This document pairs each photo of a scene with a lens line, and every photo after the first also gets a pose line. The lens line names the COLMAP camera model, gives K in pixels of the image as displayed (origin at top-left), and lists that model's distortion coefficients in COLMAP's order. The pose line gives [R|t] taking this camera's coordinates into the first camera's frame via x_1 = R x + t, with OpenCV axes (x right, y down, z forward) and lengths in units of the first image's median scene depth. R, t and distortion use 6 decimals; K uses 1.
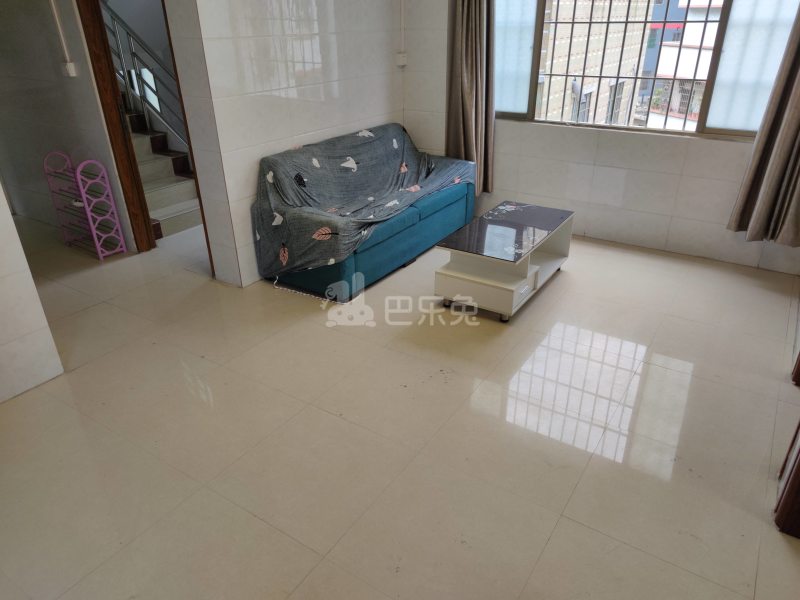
lens RADIAL K [[565.8, 0, 399.9], [0, 565.8, 299.8], [0, 0, 1]] dist [0.019291, -0.004259]
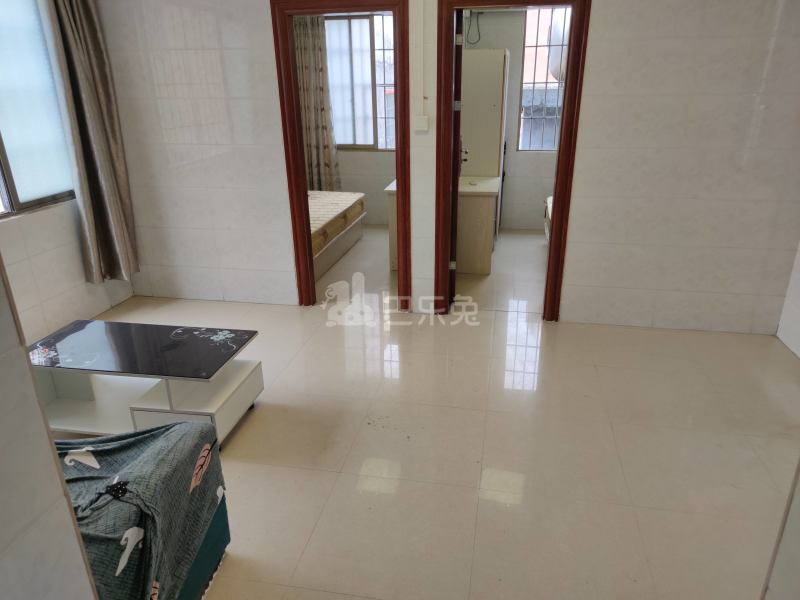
lens RADIAL K [[565.8, 0, 402.8], [0, 565.8, 302.7], [0, 0, 1]] dist [0.019291, -0.004259]
pose [[-0.381061, -0.322525, 0.866470, -0.557730], [0.431422, 0.766862, 0.475182, -0.363777], [-0.817721, 0.554887, -0.153077, 0.762253]]
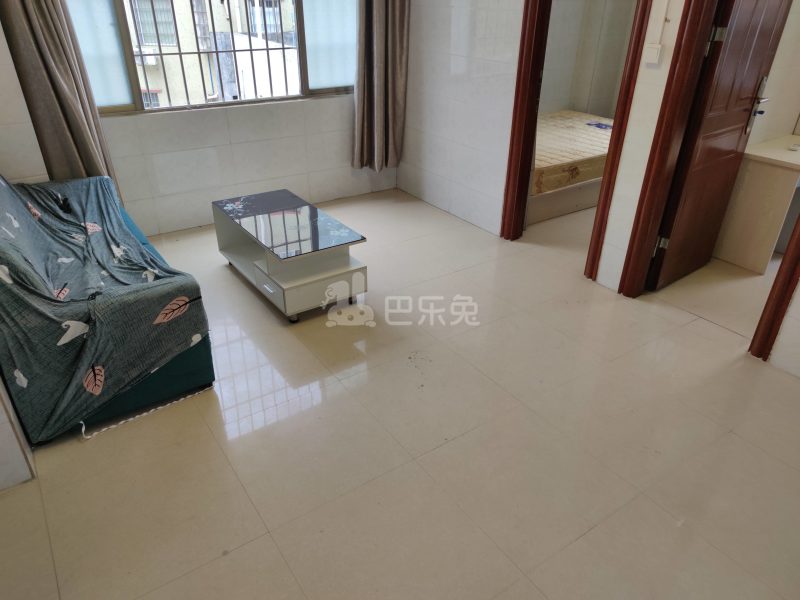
lens RADIAL K [[565.8, 0, 400.3], [0, 565.8, 300.1], [0, 0, 1]] dist [0.019291, -0.004259]
pose [[0.380356, -0.436255, 0.815482, -0.526523], [0.404151, 0.871511, 0.277725, -0.185349], [-0.831860, 0.223943, 0.507797, 0.384520]]
